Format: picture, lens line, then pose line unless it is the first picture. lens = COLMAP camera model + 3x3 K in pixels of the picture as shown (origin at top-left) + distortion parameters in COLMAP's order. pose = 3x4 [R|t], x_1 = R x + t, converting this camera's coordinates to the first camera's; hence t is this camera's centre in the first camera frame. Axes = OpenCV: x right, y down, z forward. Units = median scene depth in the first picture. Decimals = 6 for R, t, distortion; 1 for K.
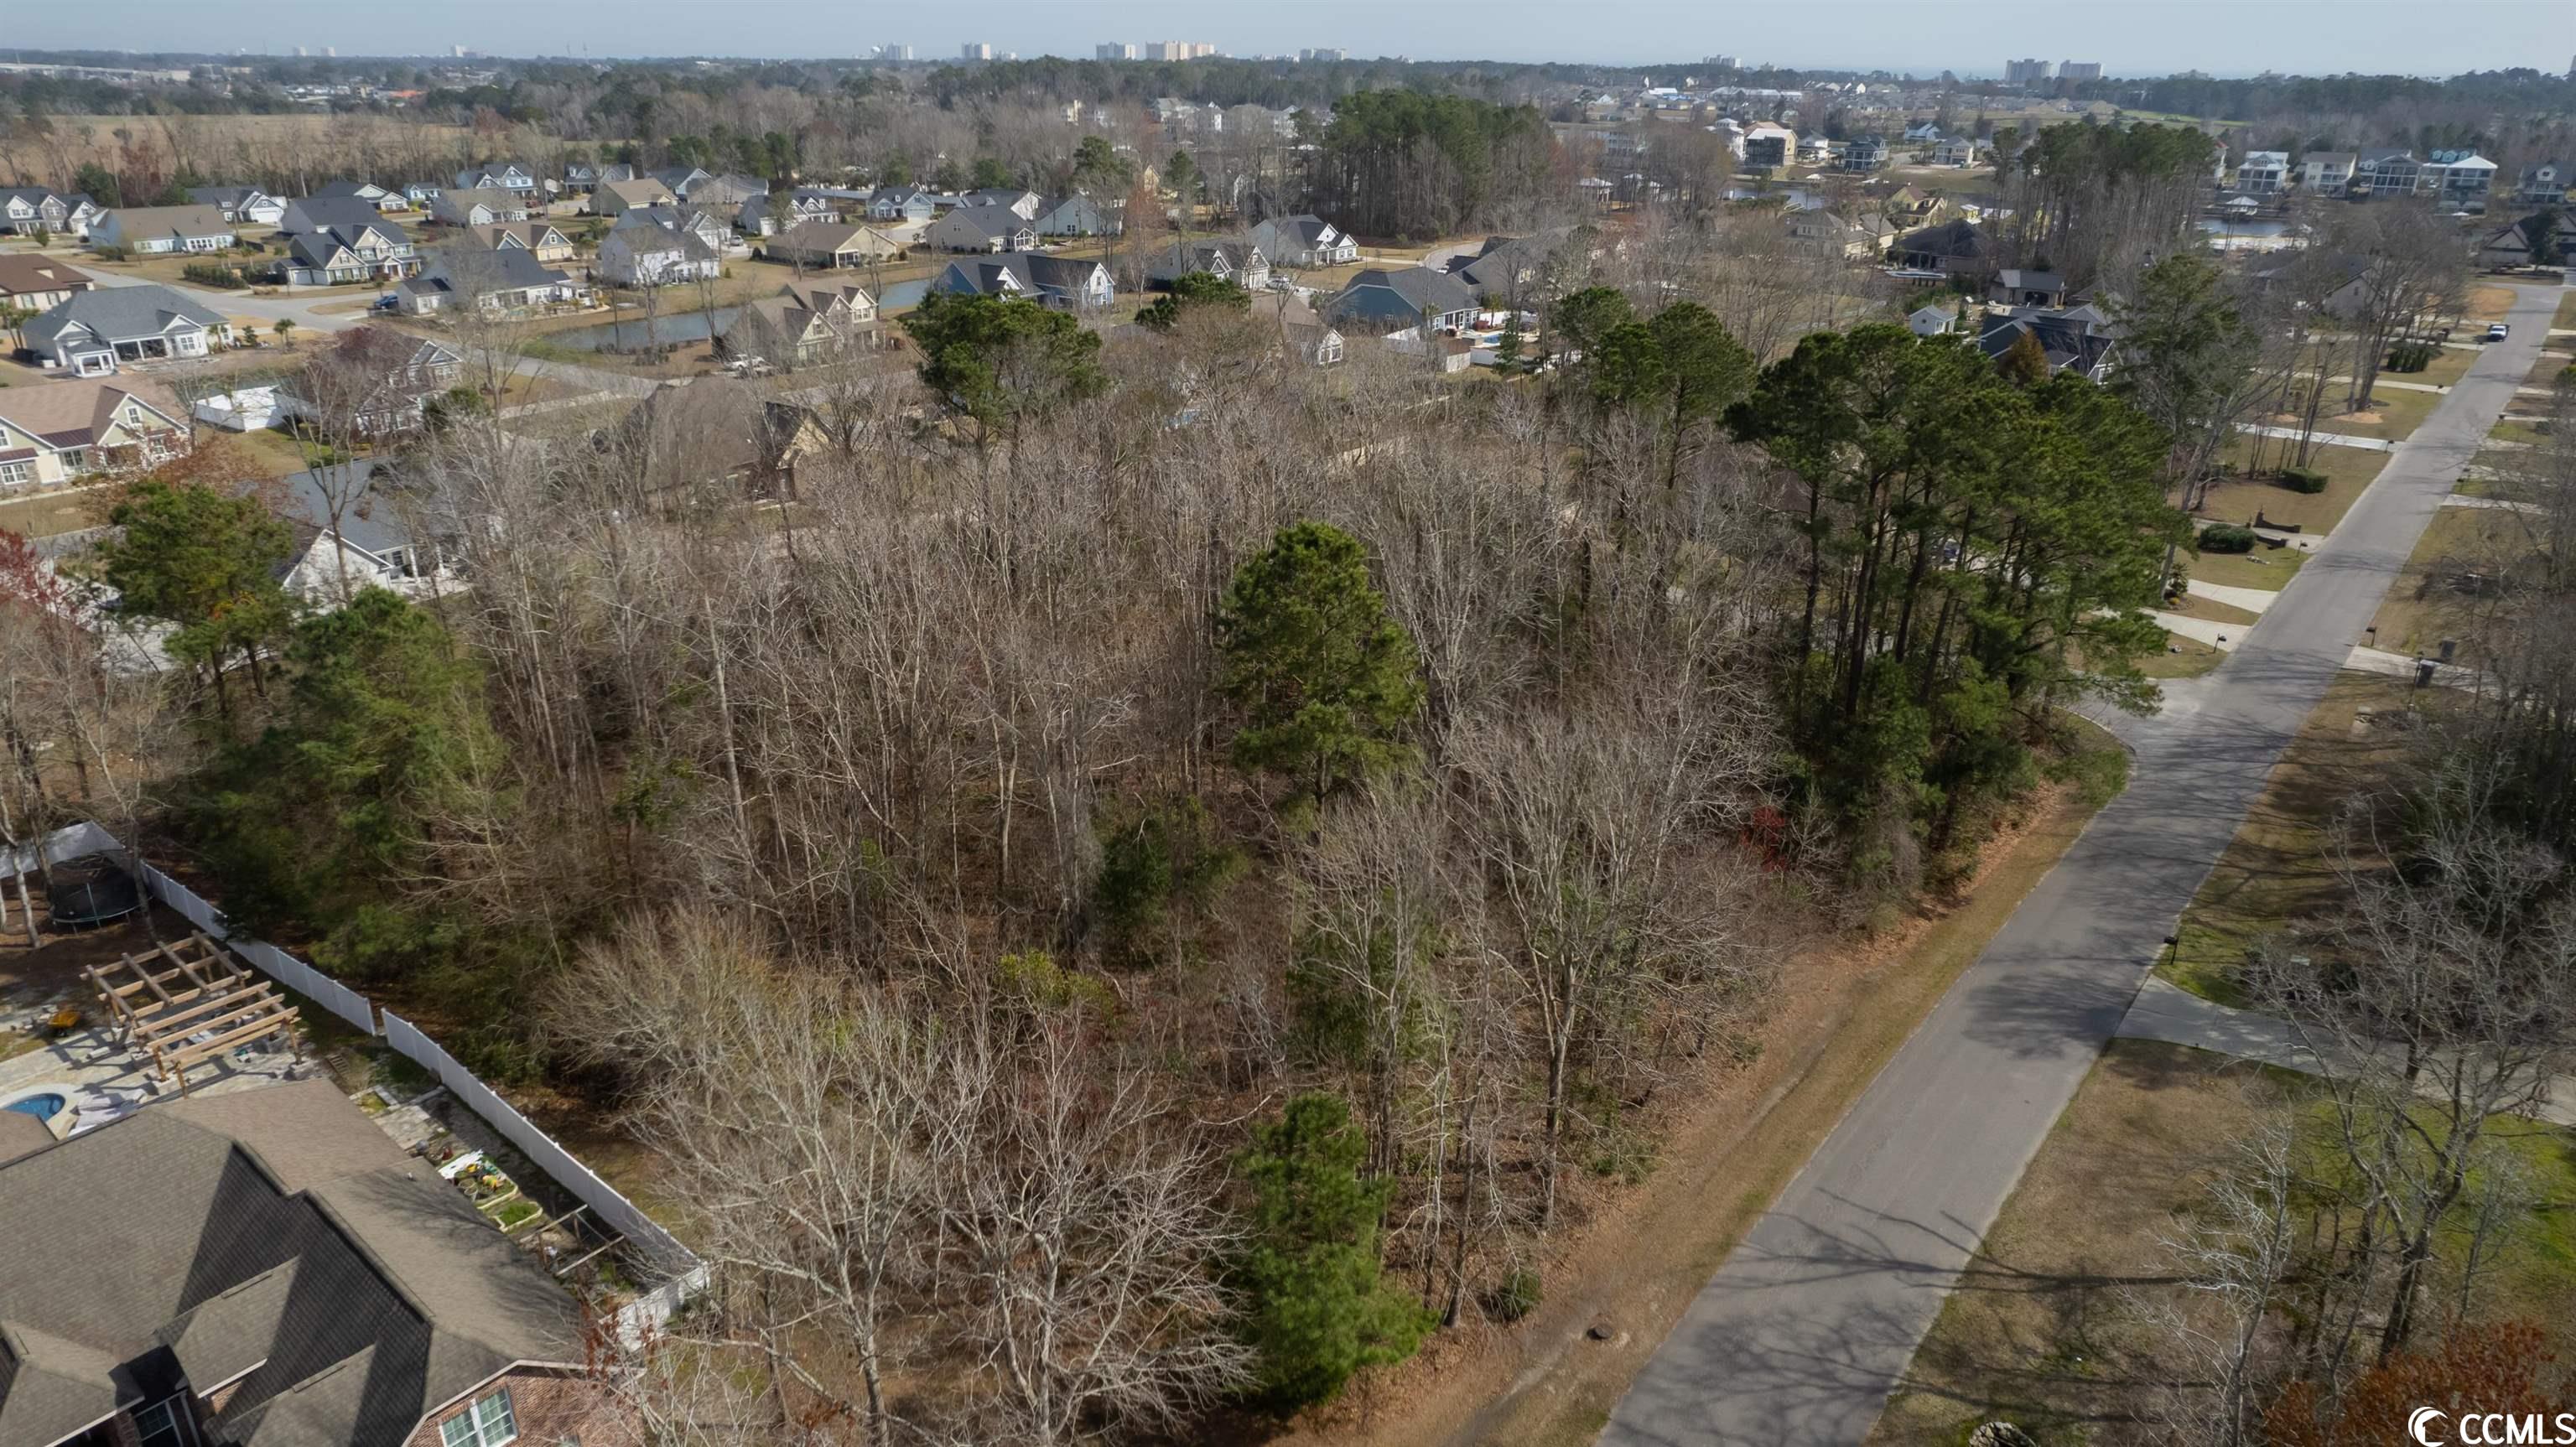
lens RADIAL K [[1653.3, 0, 1297.2], [0, 1653.3, 721.3], [0, 0, 1]] dist [-0.074983, 0.067194]
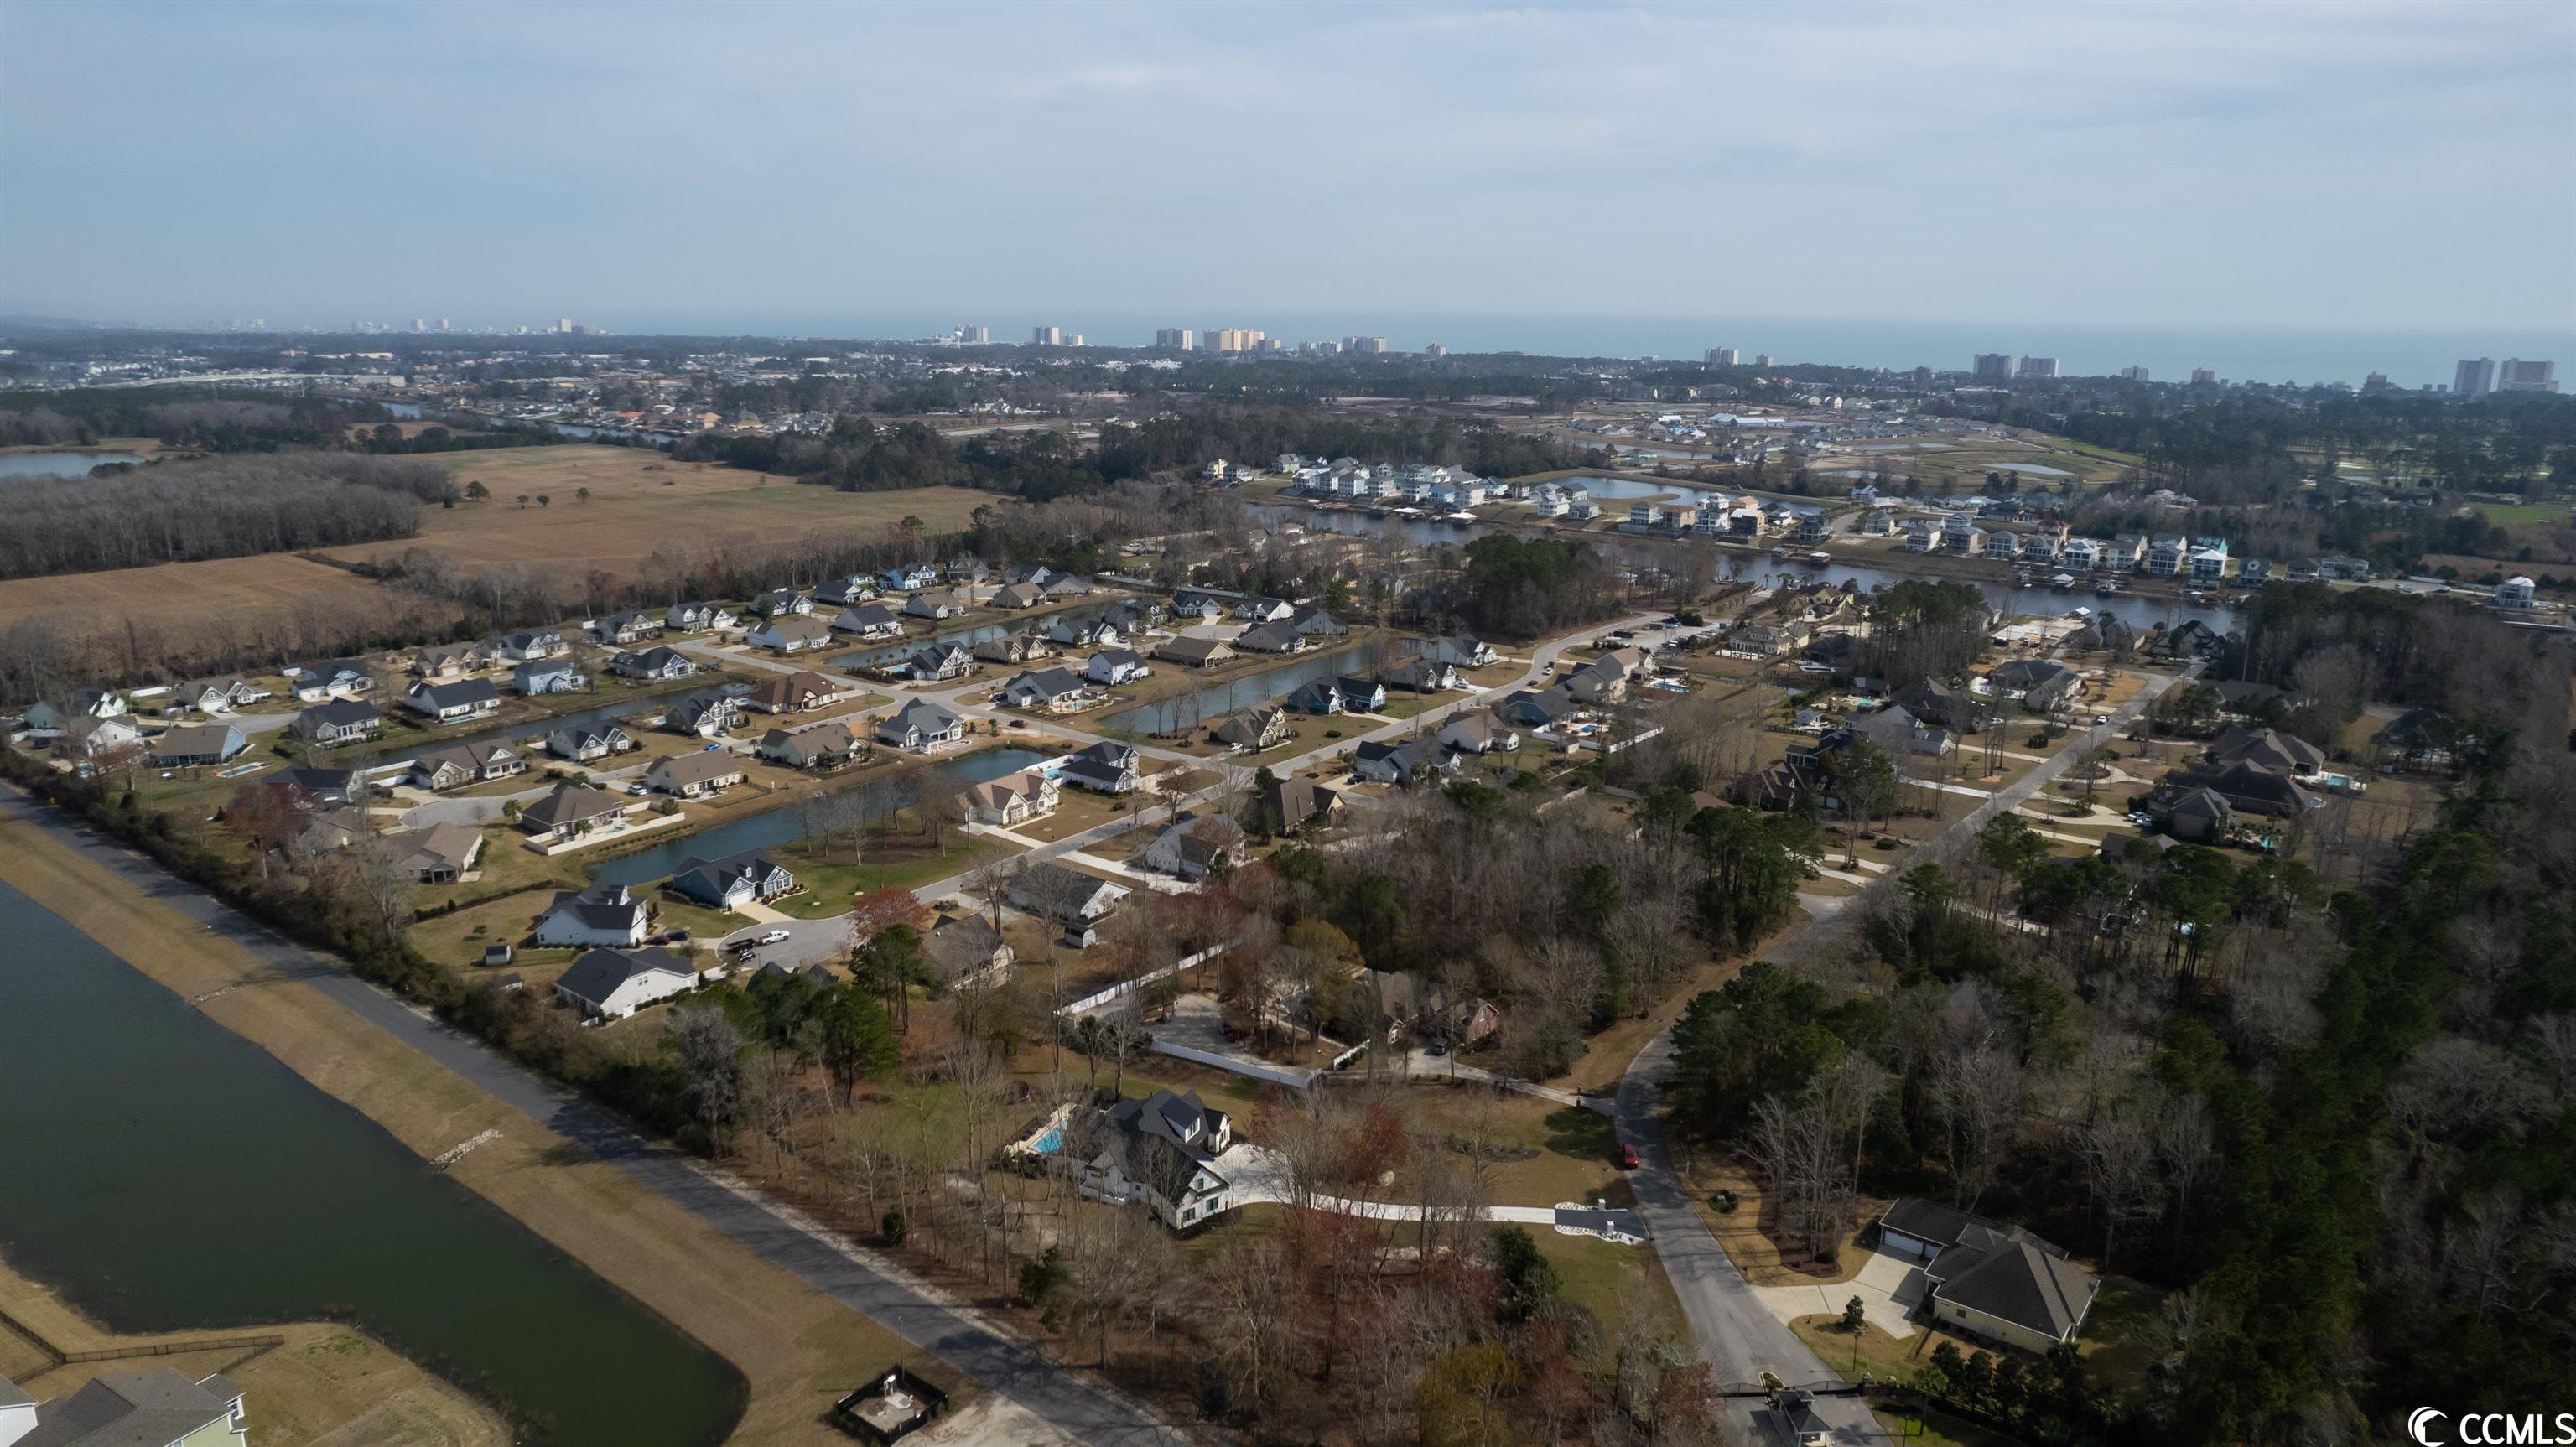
lens RADIAL K [[1653.3, 0, 1286.2], [0, 1653.3, 713.8], [0, 0, 1]] dist [-0.074983, 0.067194]
pose [[0.999834, 0.001648, -0.018151, -0.211770], [-0.004225, 0.989736, -0.142843, 0.037912], [0.017729, 0.142896, 0.989579, -1.007584]]
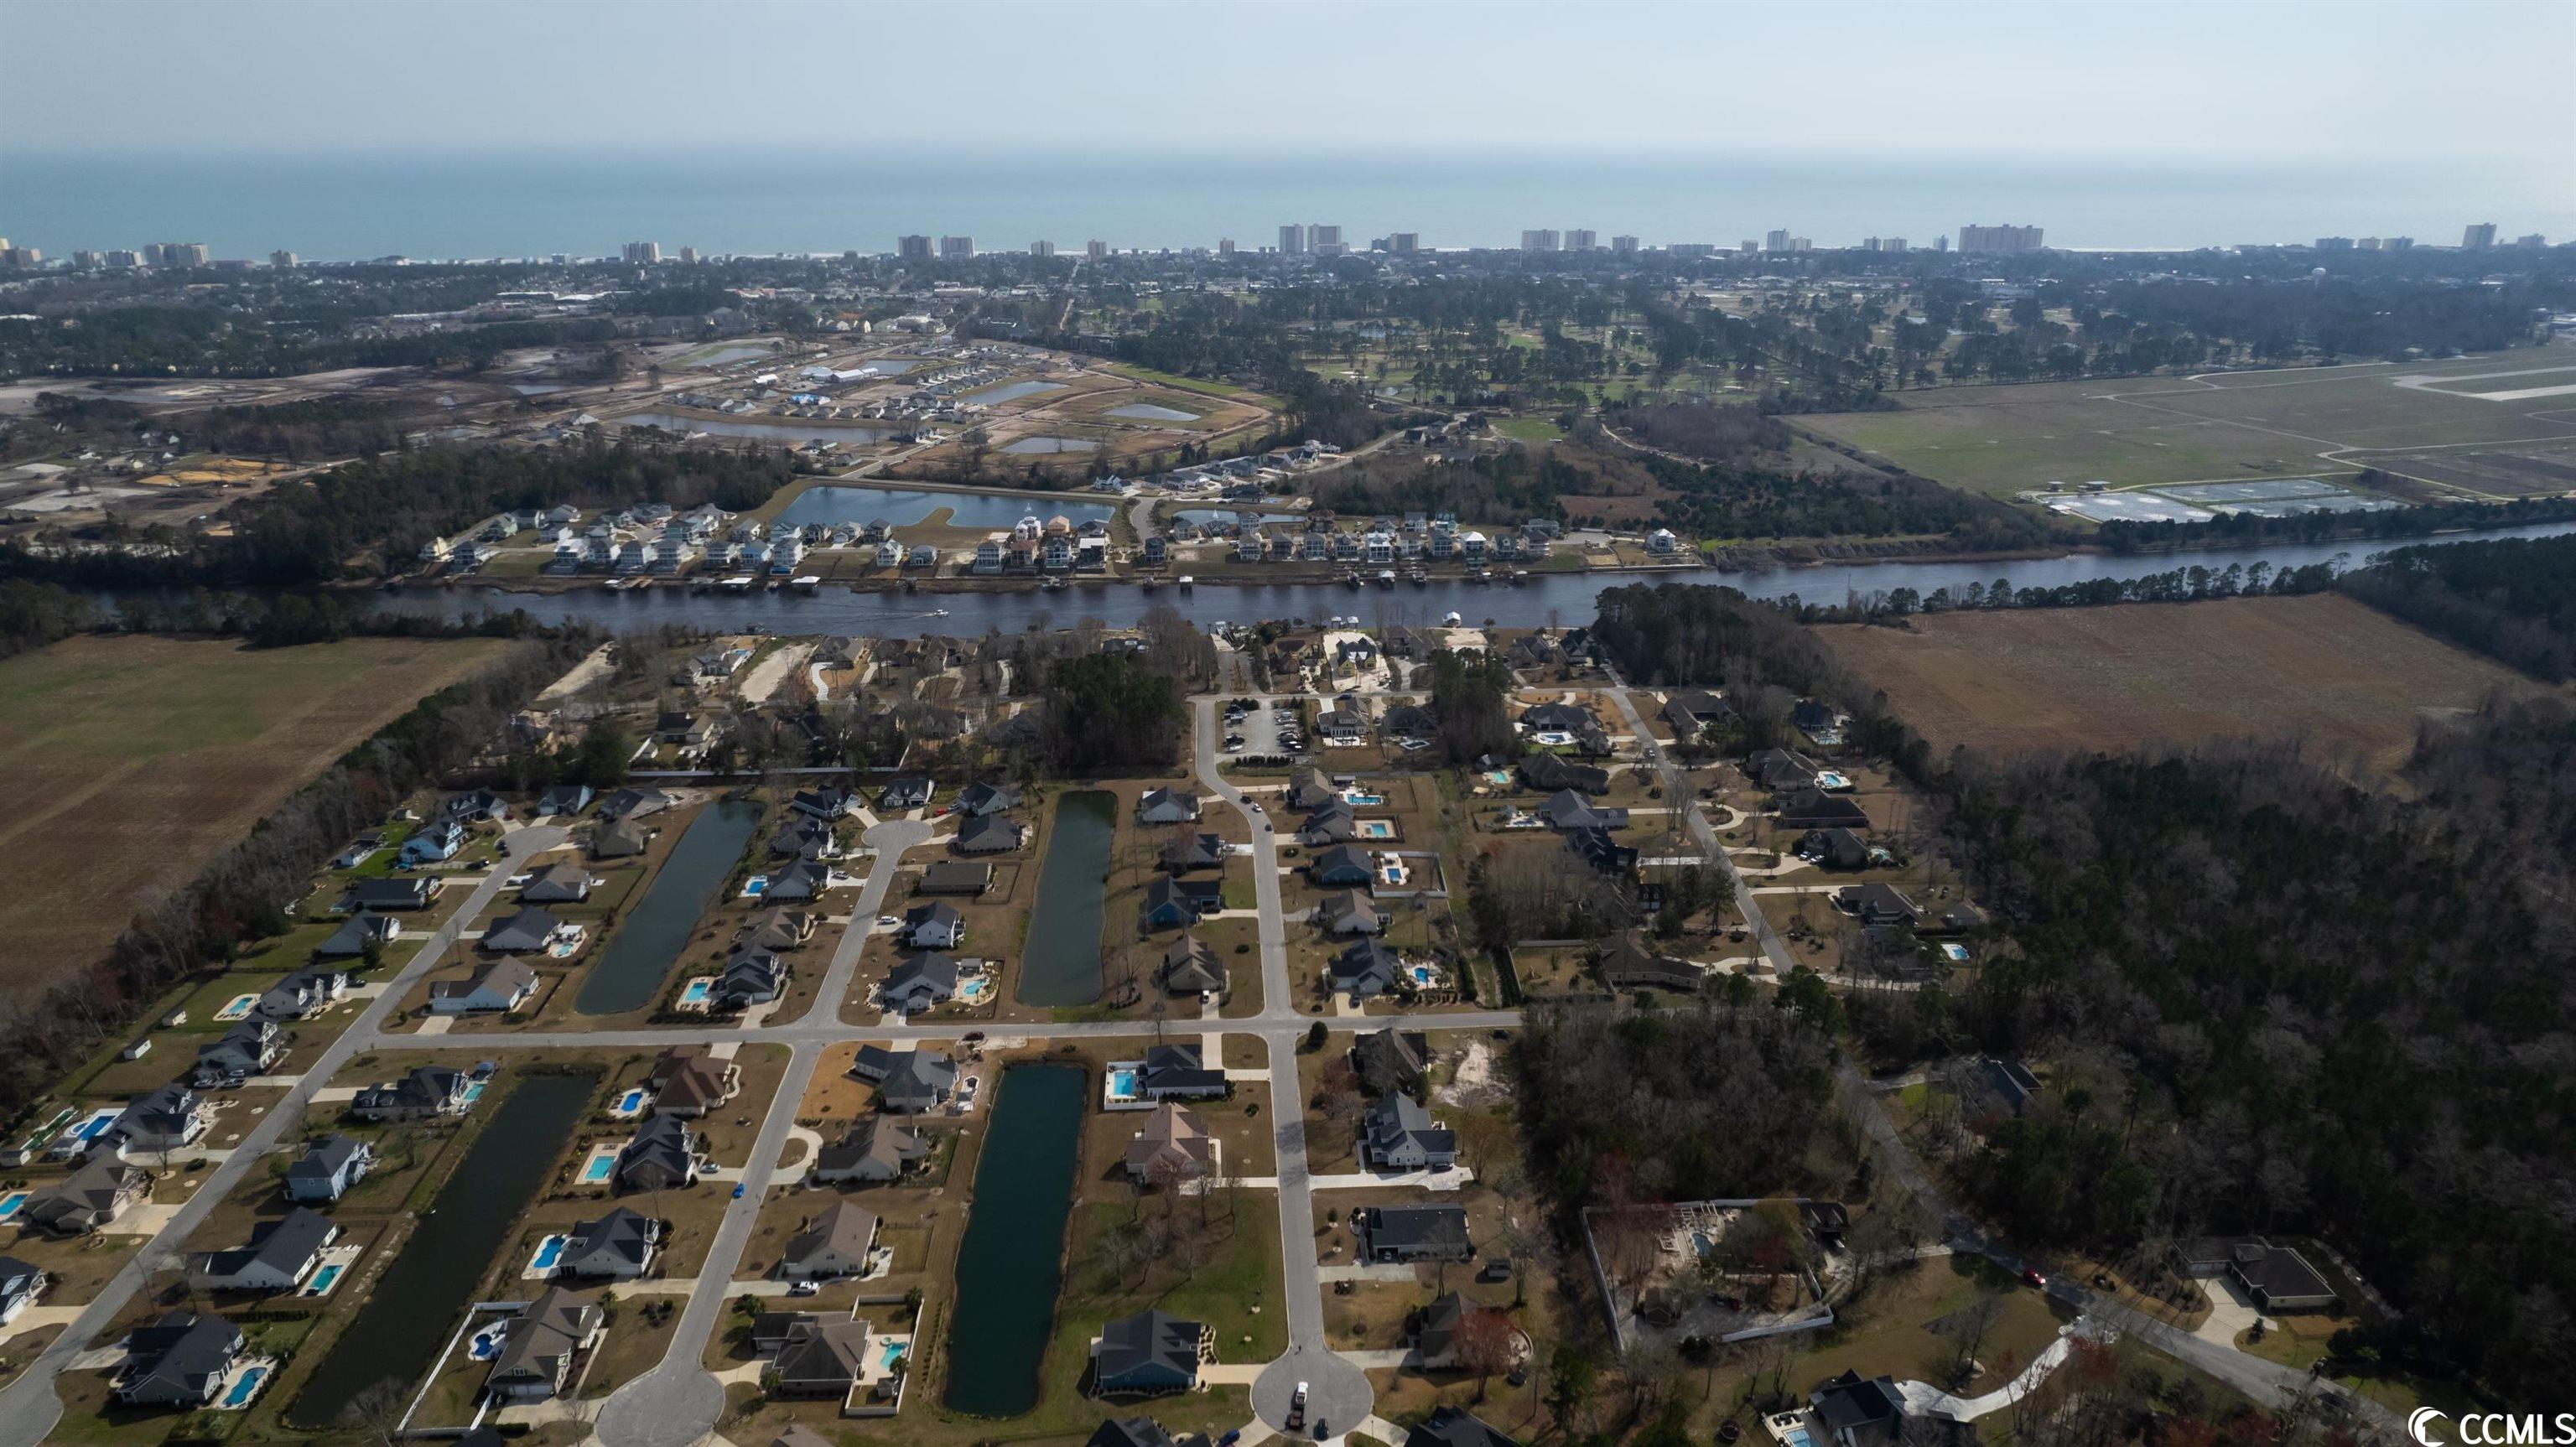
lens RADIAL K [[1653.3, 0, 1285.3], [0, 1653.3, 718.3], [0, 0, 1]] dist [-0.074983, 0.067194]
pose [[0.770572, -0.227337, 0.595430, -1.382414], [0.247221, 0.967692, 0.049527, -0.614486], [-0.587452, 0.109039, 0.801879, -0.851956]]
